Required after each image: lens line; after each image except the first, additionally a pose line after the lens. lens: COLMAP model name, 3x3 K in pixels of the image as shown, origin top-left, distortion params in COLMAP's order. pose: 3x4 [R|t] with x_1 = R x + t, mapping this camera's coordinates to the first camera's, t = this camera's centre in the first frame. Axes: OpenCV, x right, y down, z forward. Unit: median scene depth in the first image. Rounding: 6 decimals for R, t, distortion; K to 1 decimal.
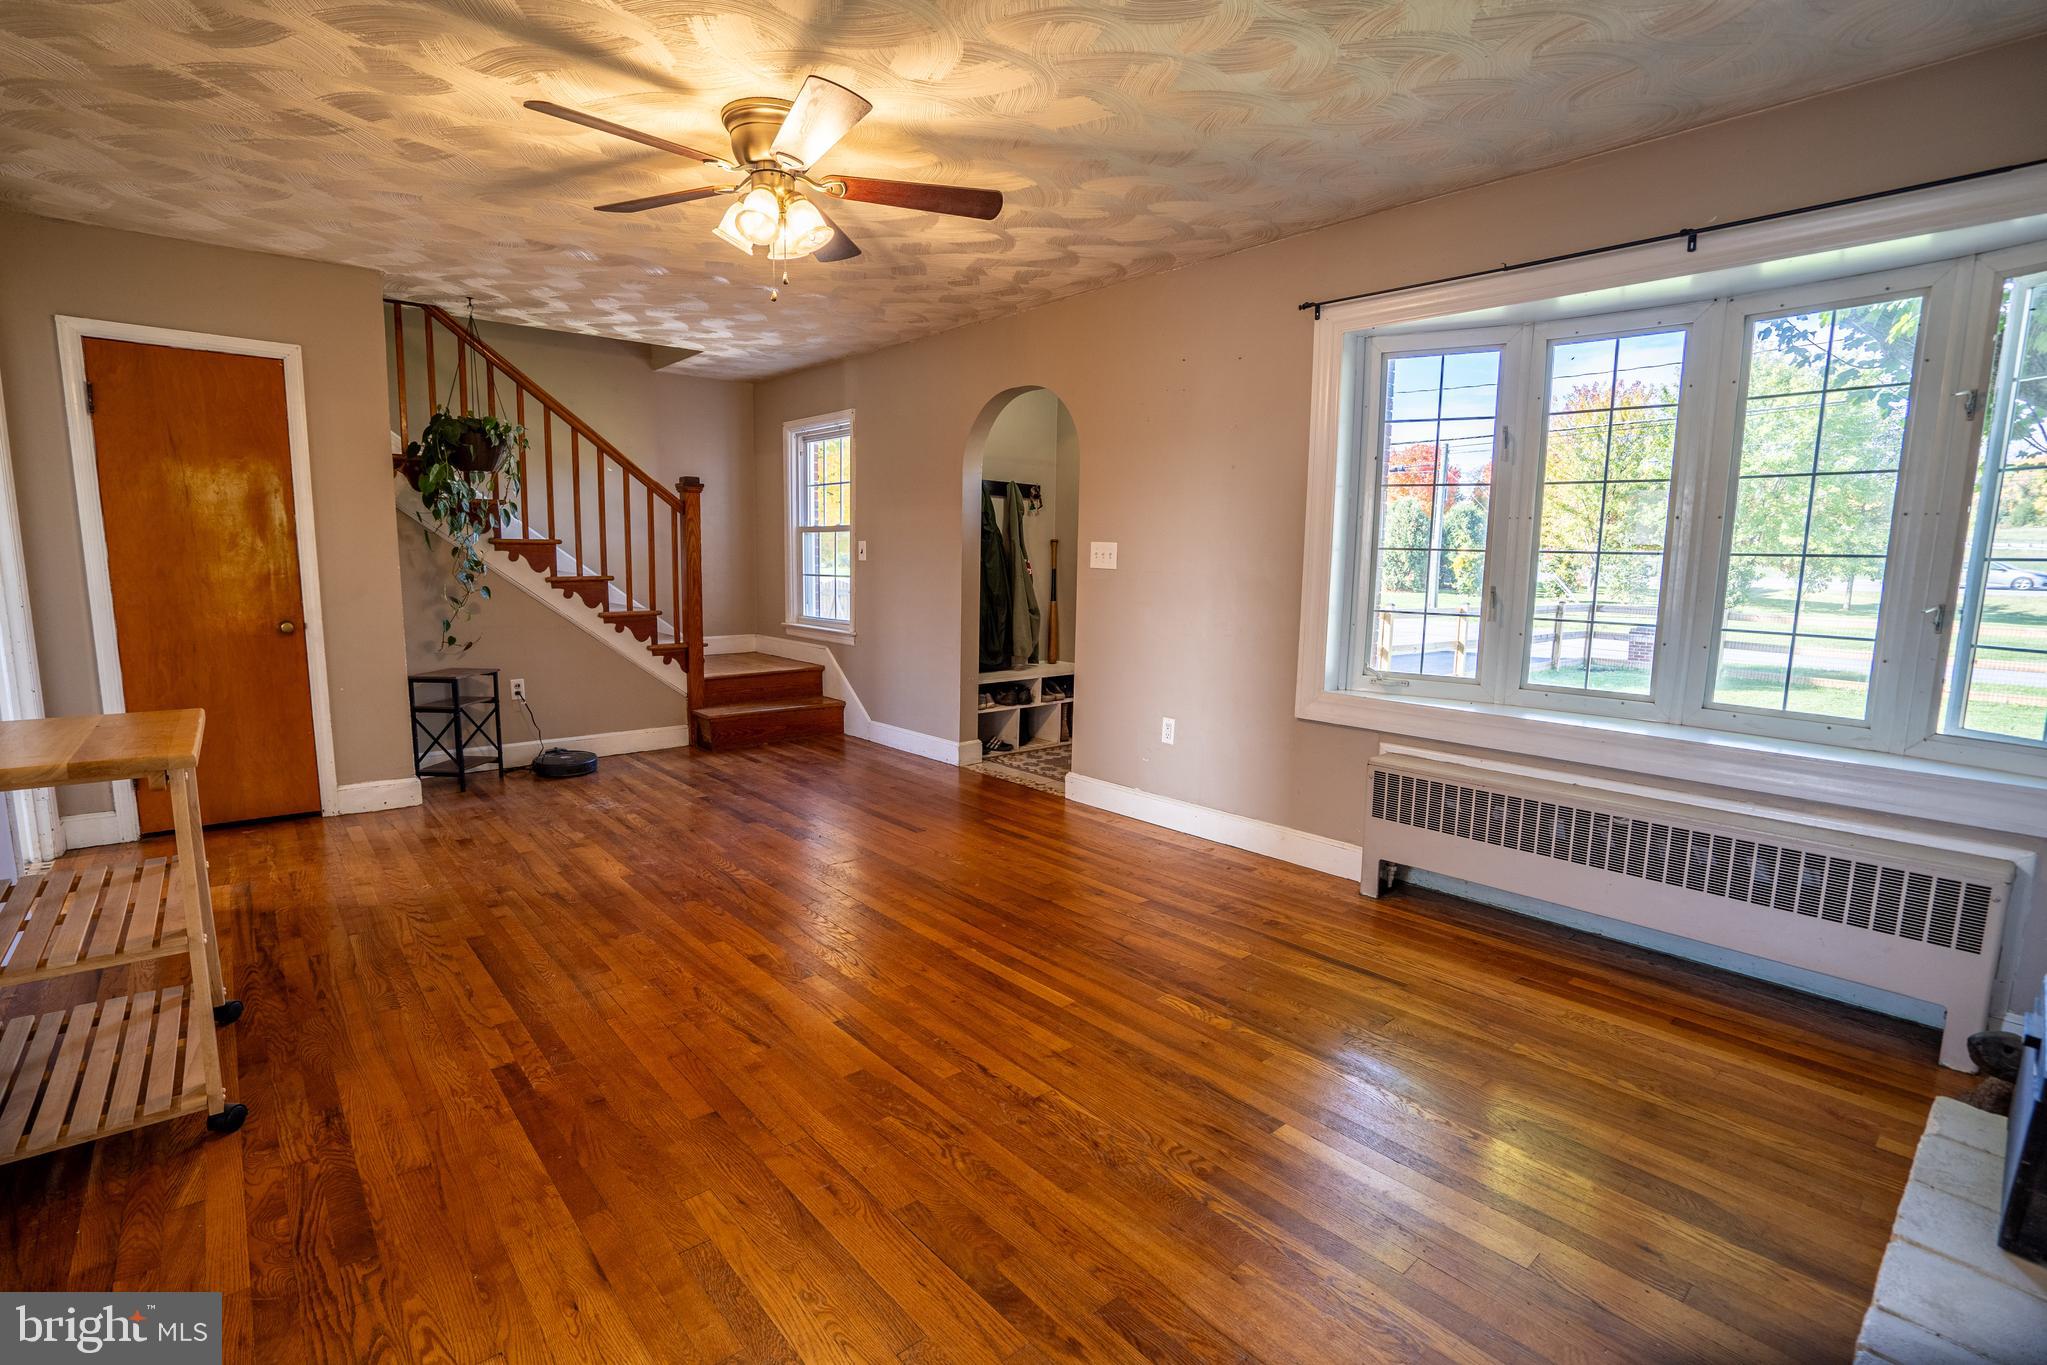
lens RADIAL K [[955.3, 0, 1026.1], [0, 955.3, 695.6], [0, 0, 1]] dist [-0.065462, 0.028077]
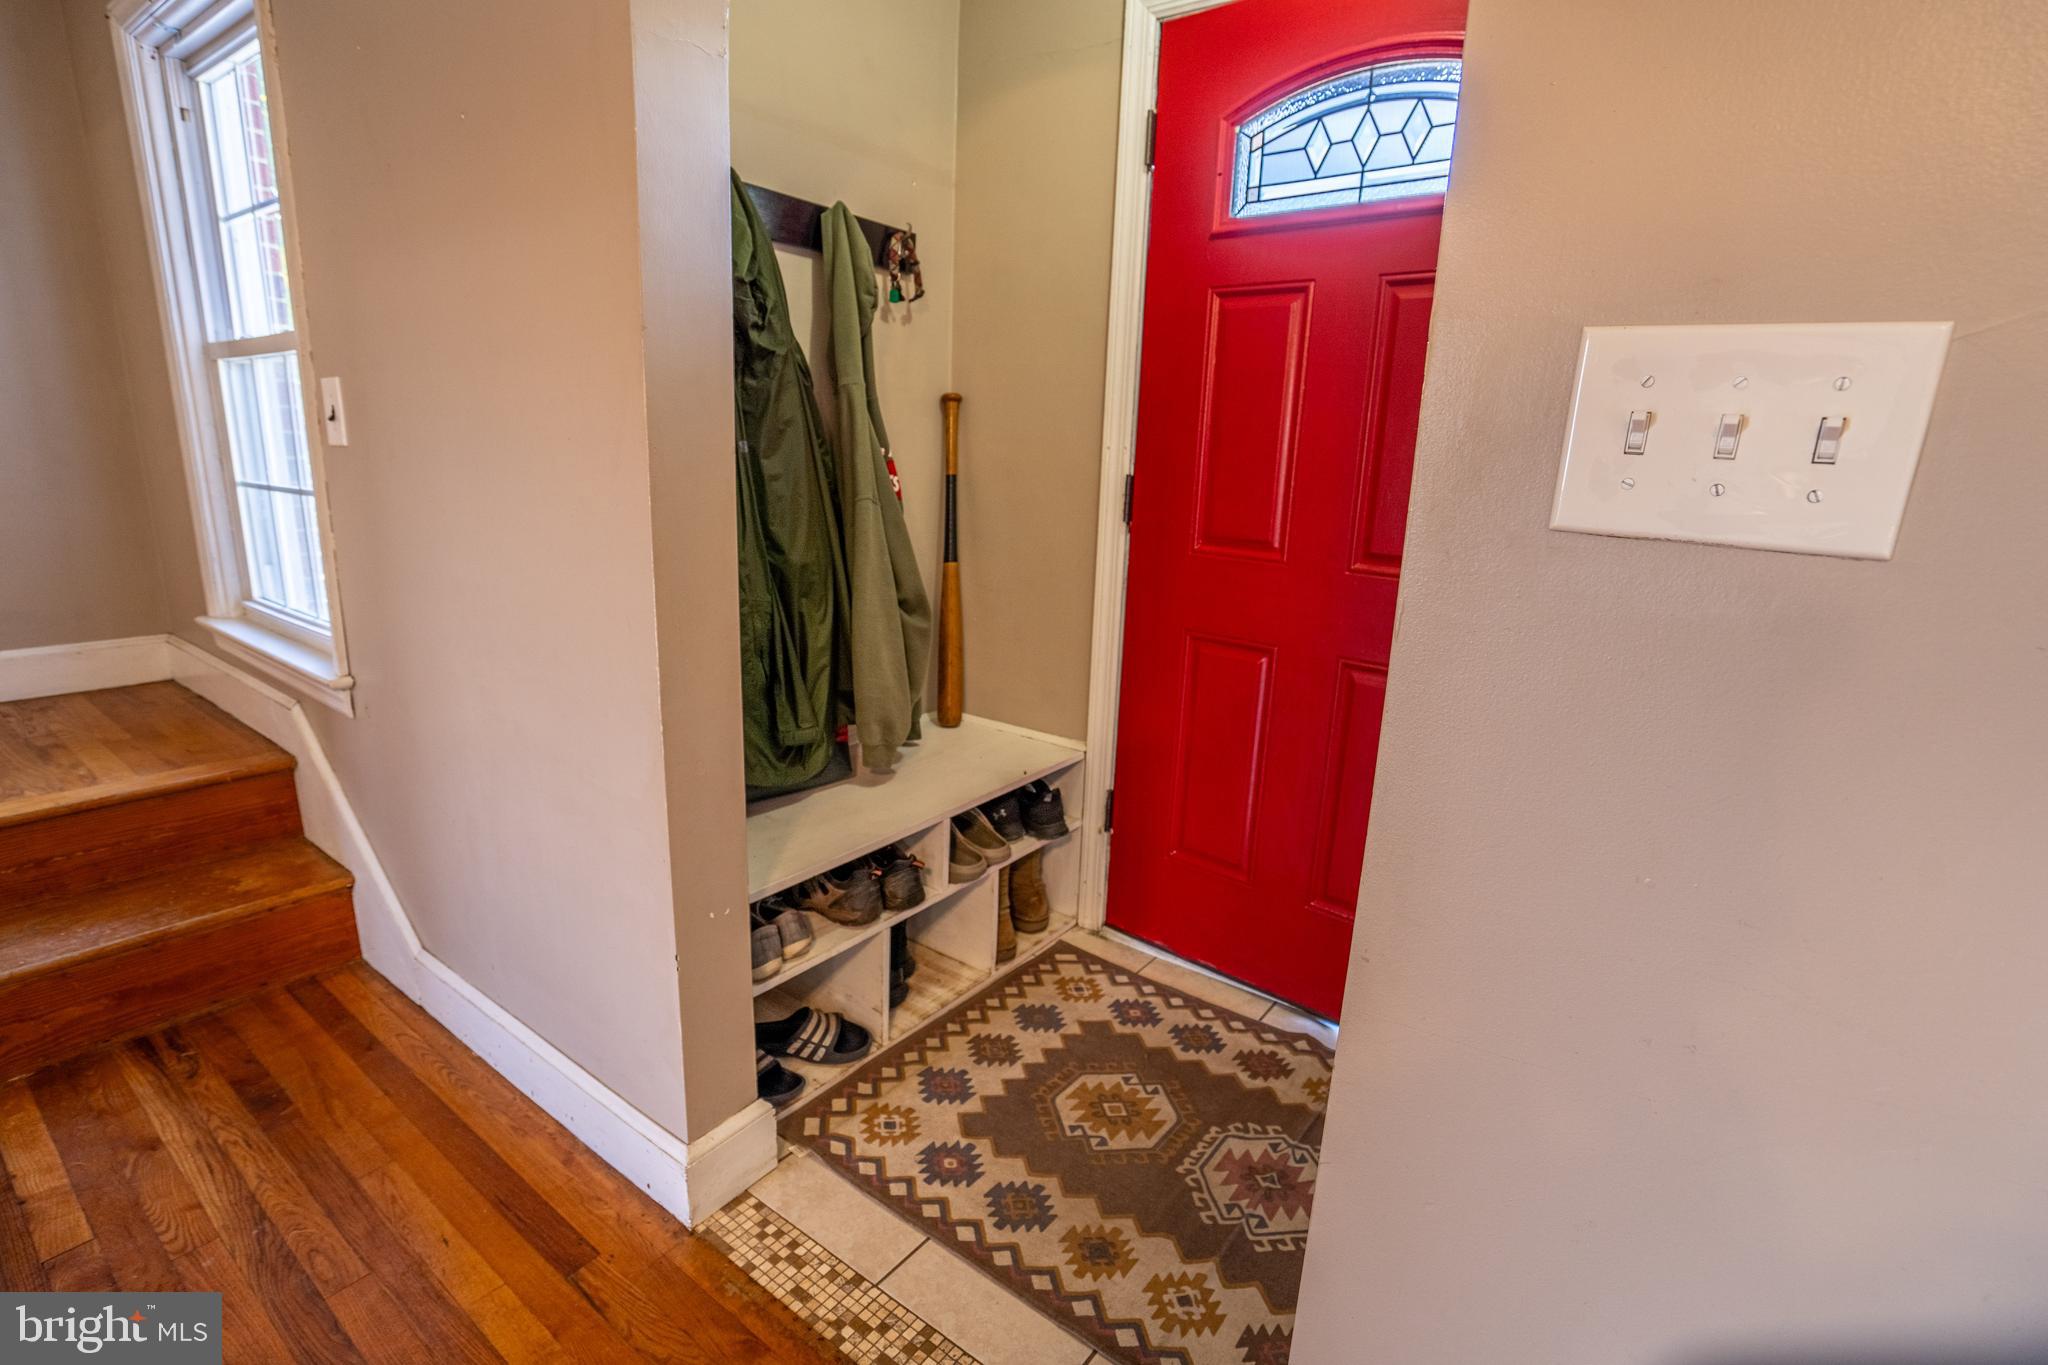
lens RADIAL K [[955.7, 0, 1026.6], [0, 955.7, 695.6], [0, 0, 1]] dist [-0.065462, 0.028077]
pose [[0.978811, -0.033084, 0.202074, -0.021763], [0.010188, 0.993507, 0.113313, -0.093100], [-0.204511, -0.108854, 0.972793, 0.654833]]
